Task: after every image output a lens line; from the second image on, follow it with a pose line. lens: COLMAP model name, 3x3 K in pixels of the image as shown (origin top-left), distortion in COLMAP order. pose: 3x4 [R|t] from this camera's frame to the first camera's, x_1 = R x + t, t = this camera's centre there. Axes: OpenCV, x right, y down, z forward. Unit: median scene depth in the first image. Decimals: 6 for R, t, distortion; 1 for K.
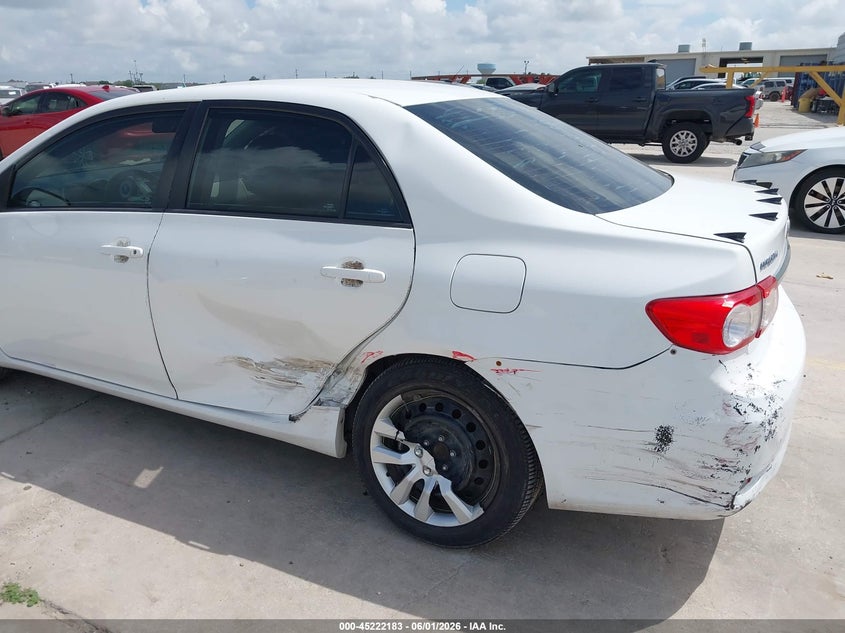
lens RADIAL K [[650.7, 0, 422.5], [0, 650.7, 316.5], [0, 0, 1]] dist [-0.002642, -0.001614]
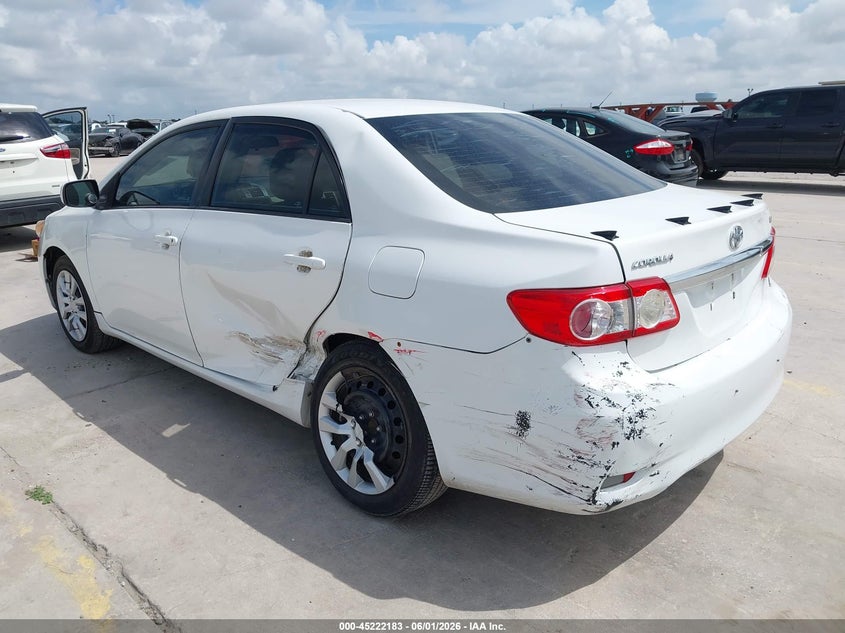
lens RADIAL K [[650.7, 0, 422.5], [0, 650.7, 316.5], [0, 0, 1]] dist [-0.002642, -0.001614]
pose [[0.959084, 0.069185, -0.274538, 0.412704], [-0.081276, 0.996149, -0.032896, 0.052714], [0.271204, 0.053864, 0.961013, -0.050199]]
